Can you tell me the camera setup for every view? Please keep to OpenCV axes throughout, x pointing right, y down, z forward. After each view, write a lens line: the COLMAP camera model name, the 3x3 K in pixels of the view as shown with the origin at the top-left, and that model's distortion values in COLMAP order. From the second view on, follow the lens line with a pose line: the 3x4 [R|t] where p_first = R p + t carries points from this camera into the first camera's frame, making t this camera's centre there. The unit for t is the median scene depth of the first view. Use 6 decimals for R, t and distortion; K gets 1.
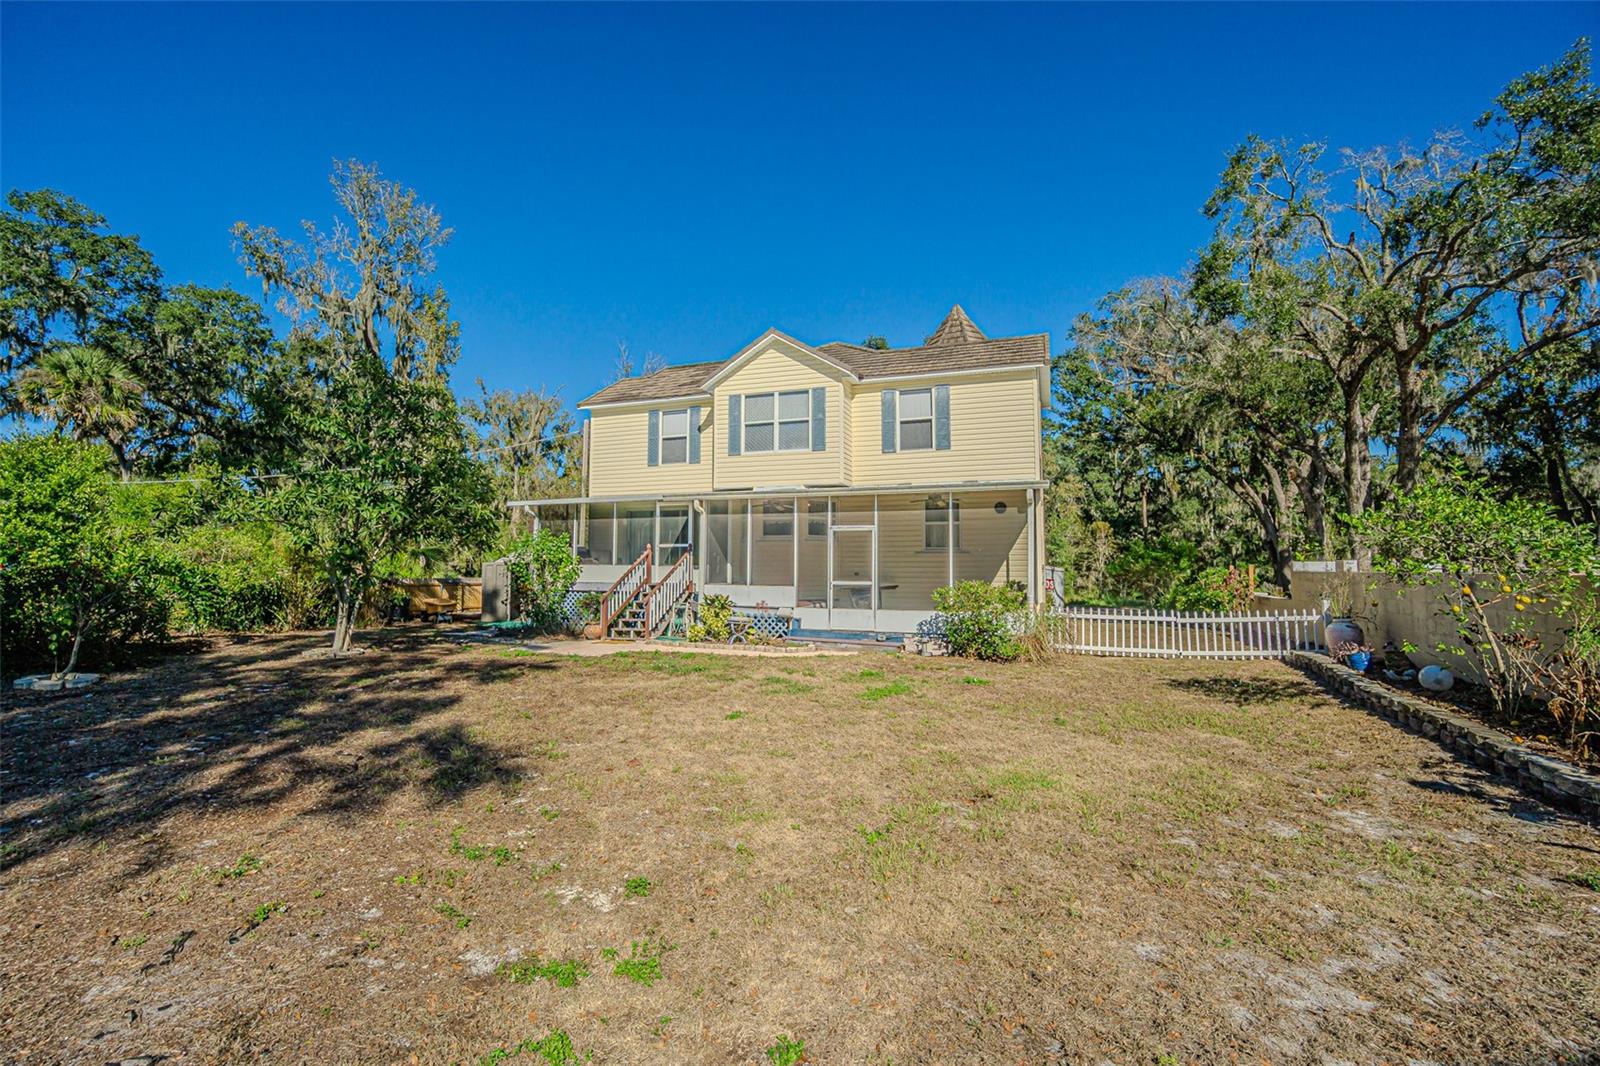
lens RADIAL K [[703.6, 0, 793.8], [0, 703.6, 531.8], [0, 0, 1]] dist [-0.047315, 0.012211]
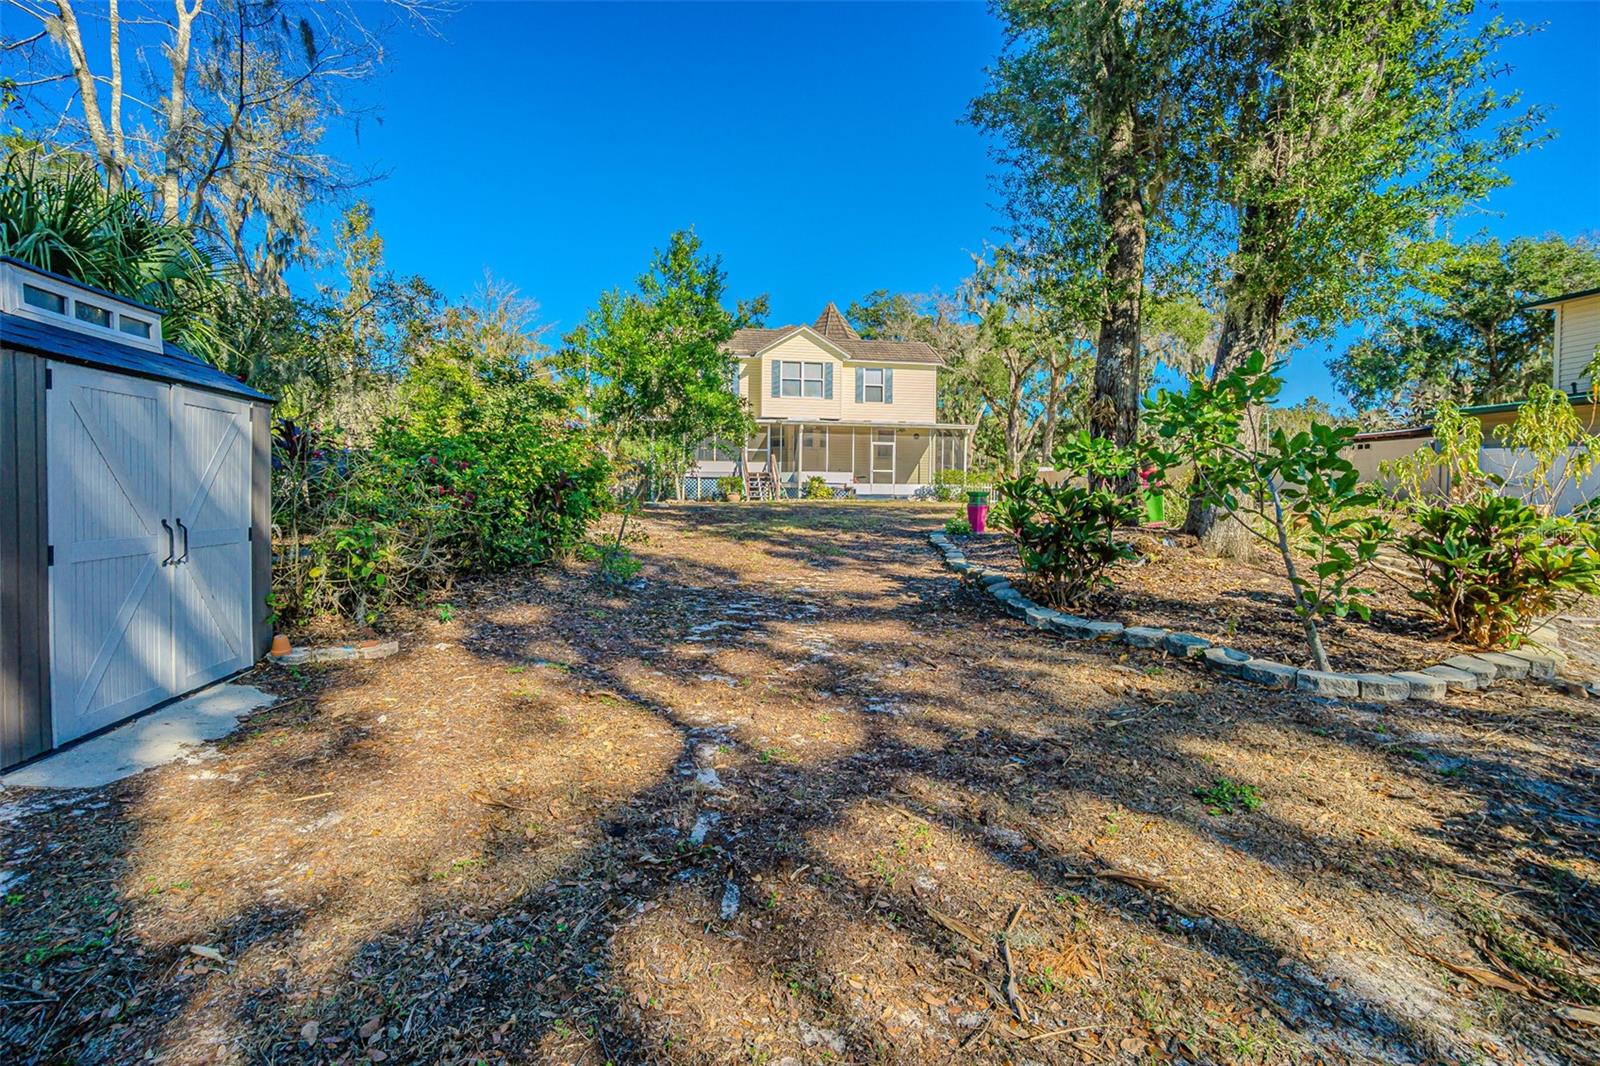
lens RADIAL K [[703.6, 0, 802.0], [0, 703.6, 520.0], [0, 0, 1]] dist [-0.047315, 0.012211]
pose [[0.876916, -0.007332, 0.480588, -0.855932], [-0.031764, 0.996814, 0.073167, 0.058105], [-0.479594, -0.079427, 0.873889, -0.511791]]
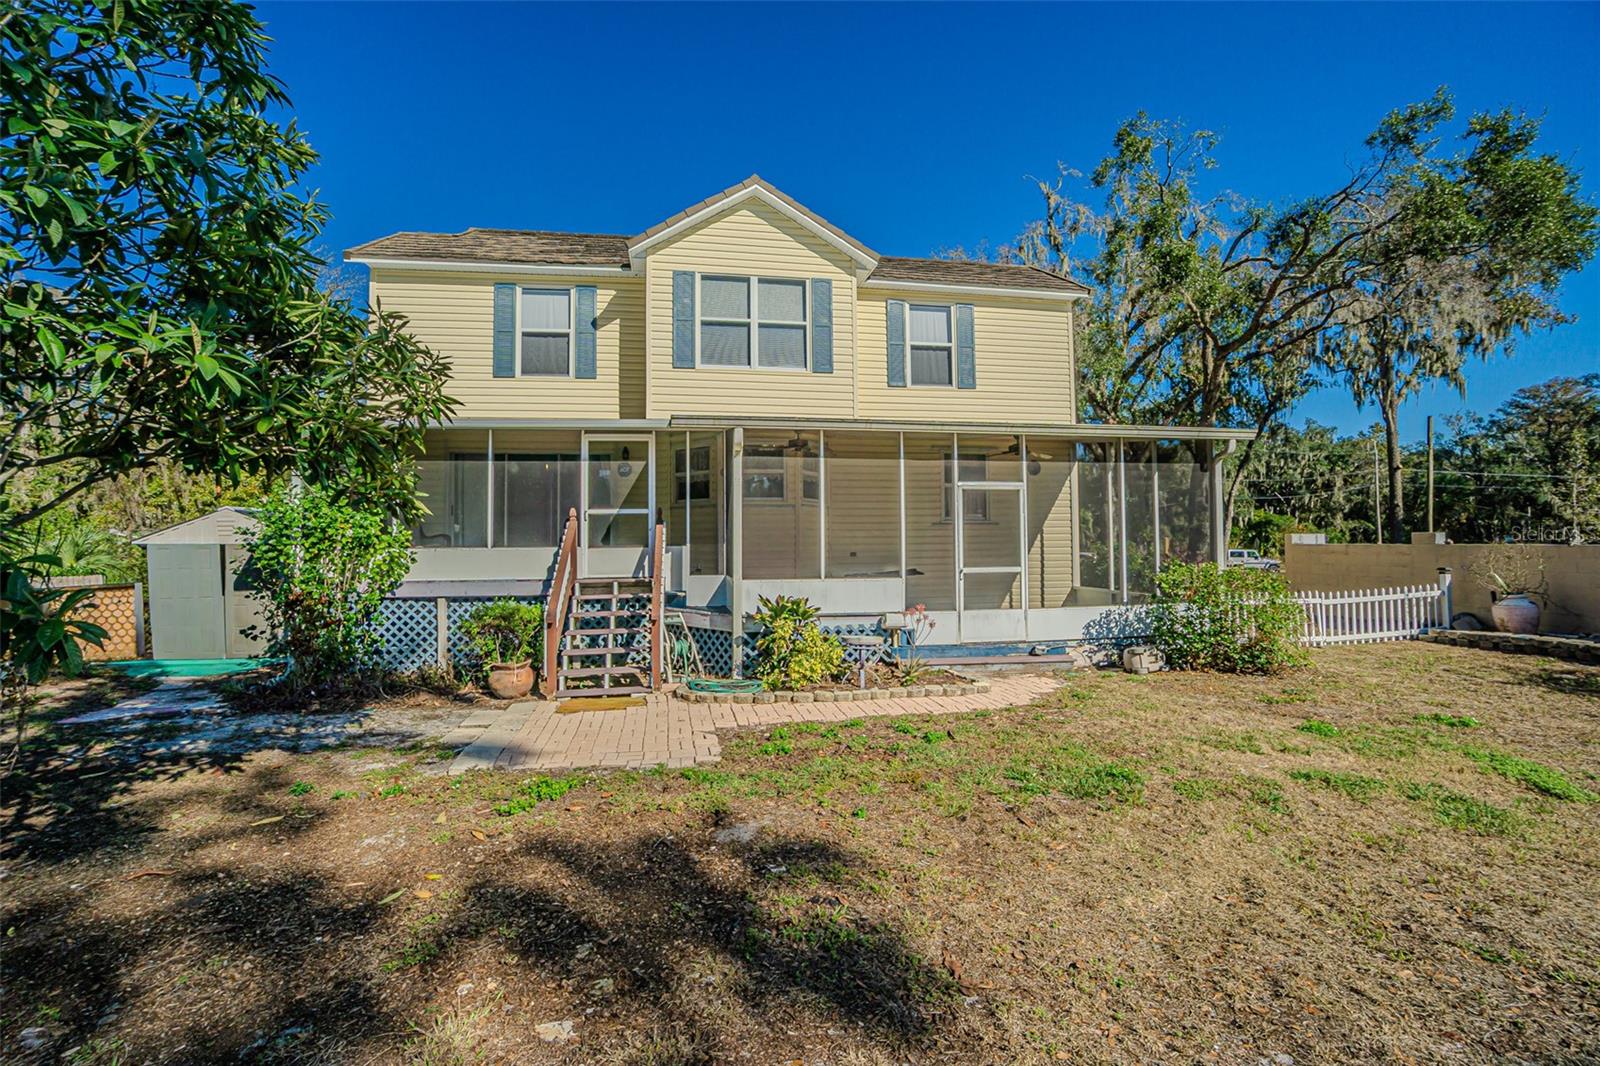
lens RADIAL K [[703.6, 0, 808.2], [0, 703.6, 530.5], [0, 0, 1]] dist [-0.047315, 0.012211]
pose [[0.867679, -0.003434, 0.497112, -0.309187], [-0.013900, 0.999418, 0.031164, 0.014605], [-0.496930, -0.033950, 0.867126, 0.414904]]
